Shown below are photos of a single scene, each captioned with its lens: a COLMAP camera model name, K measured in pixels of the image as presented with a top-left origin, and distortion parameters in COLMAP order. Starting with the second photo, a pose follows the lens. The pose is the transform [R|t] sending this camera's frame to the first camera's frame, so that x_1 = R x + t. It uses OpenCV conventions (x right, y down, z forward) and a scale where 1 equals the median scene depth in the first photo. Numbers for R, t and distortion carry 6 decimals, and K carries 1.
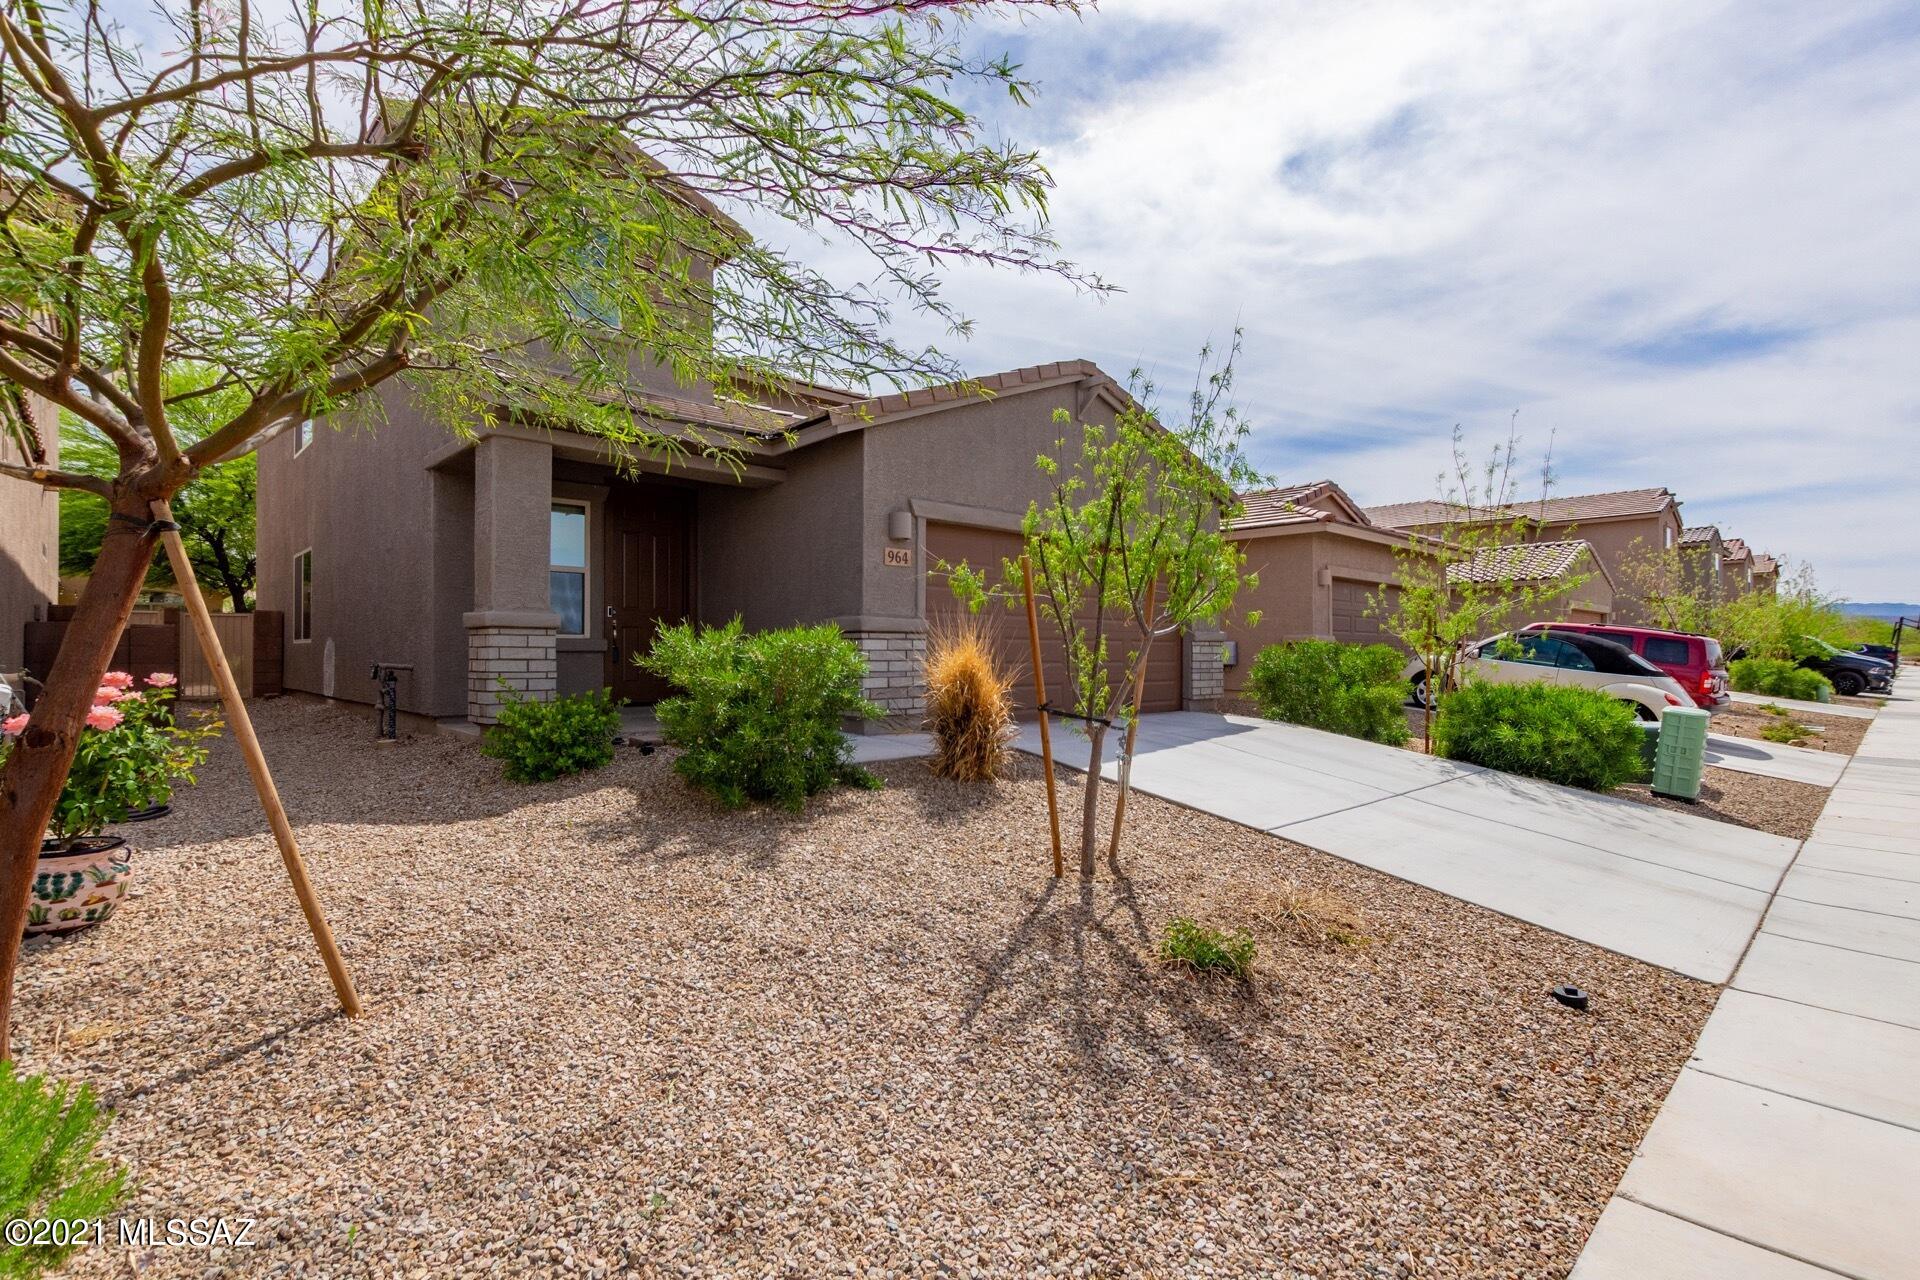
lens RADIAL K [[884.4, 0, 961.9], [0, 884.4, 649.3], [0, 0, 1]] dist [0.002861, -0.003551]
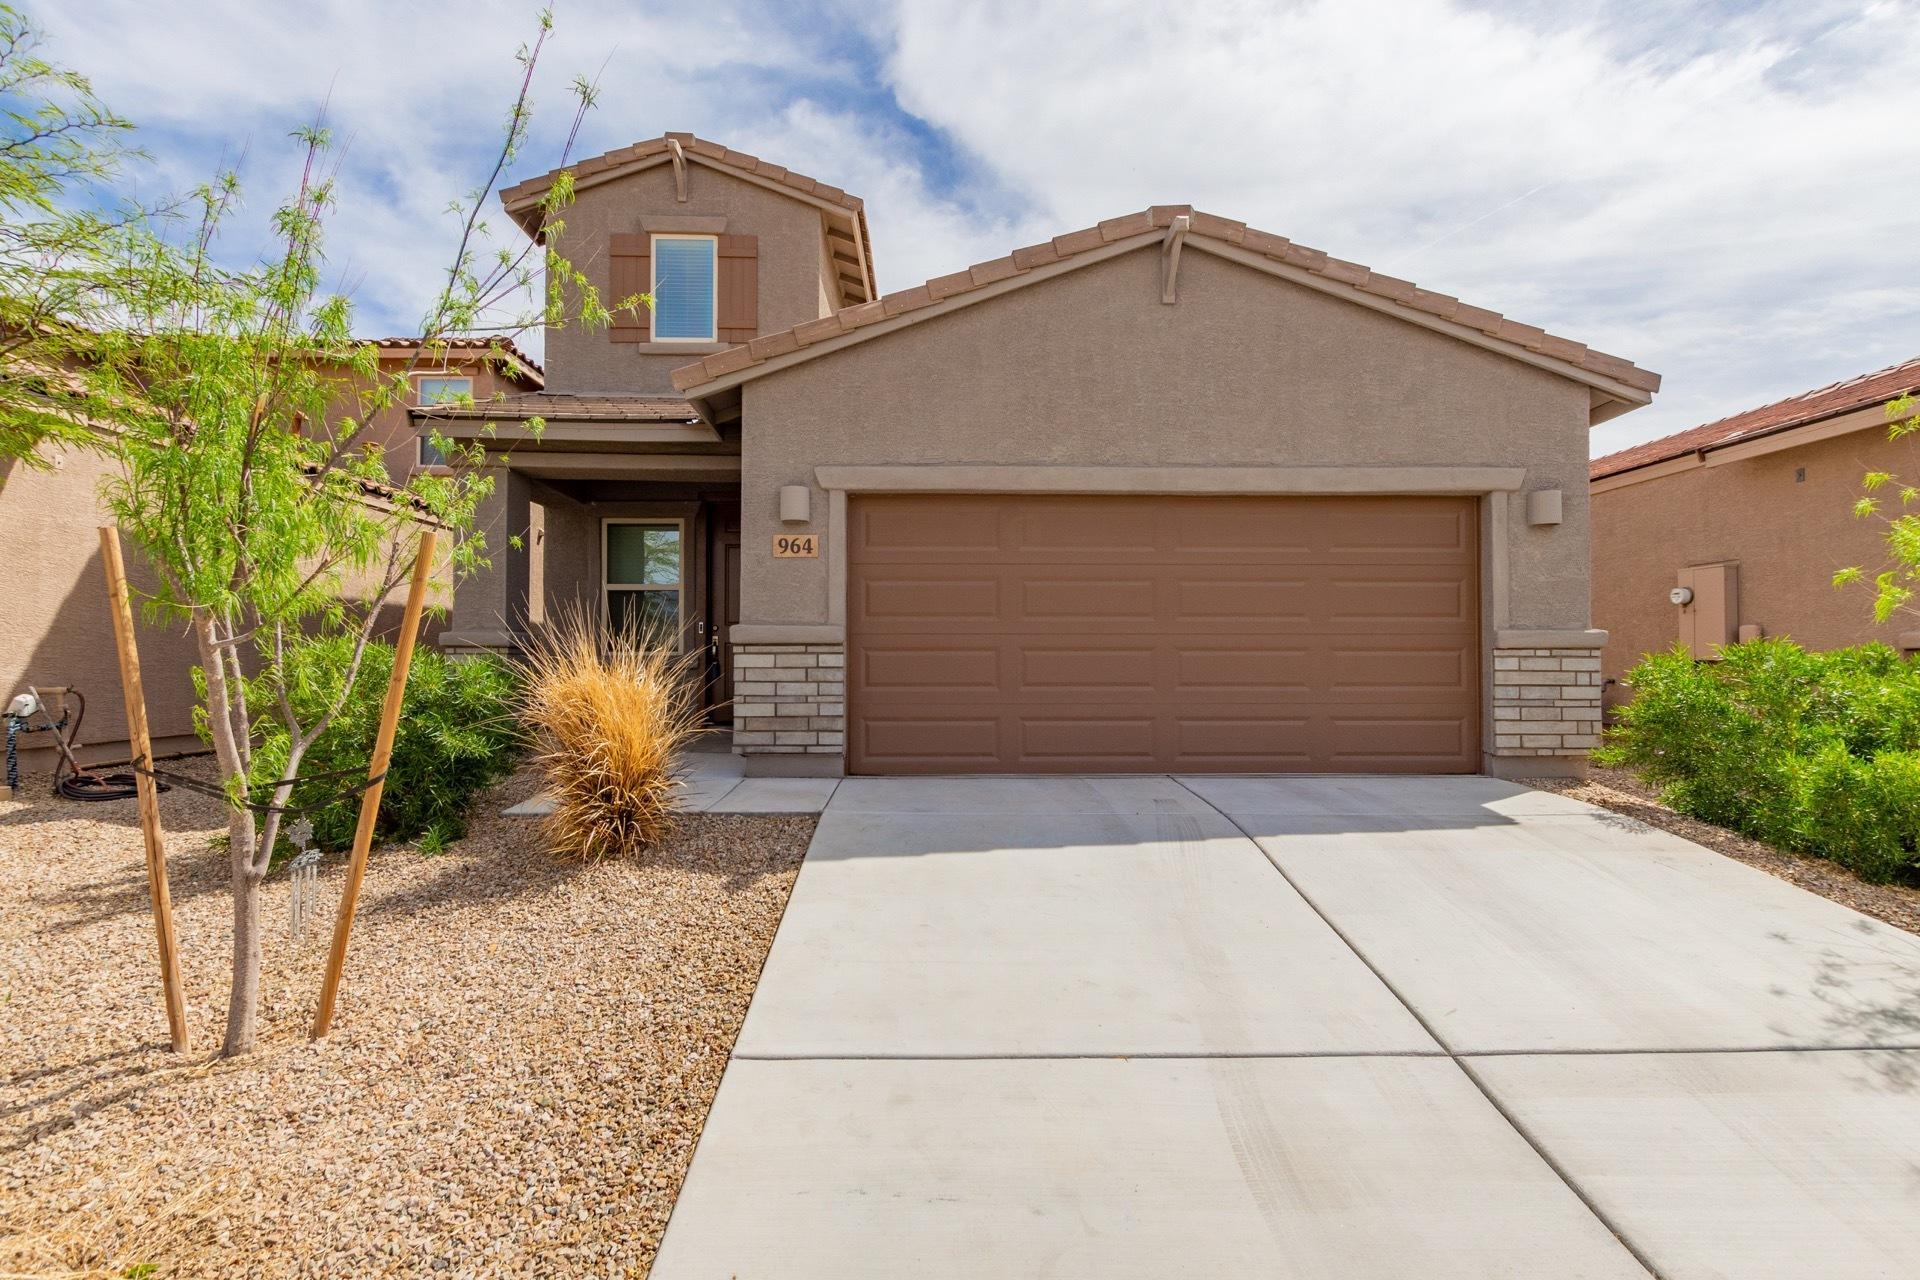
lens RADIAL K [[884.4, 0, 958.9], [0, 884.4, 638.1], [0, 0, 1]] dist [0.002861, -0.003551]
pose [[0.740549, -0.020695, -0.671683, 0.456493], [0.004651, 0.999660, -0.025672, -0.003556], [0.671986, 0.015888, 0.740393, 0.445775]]
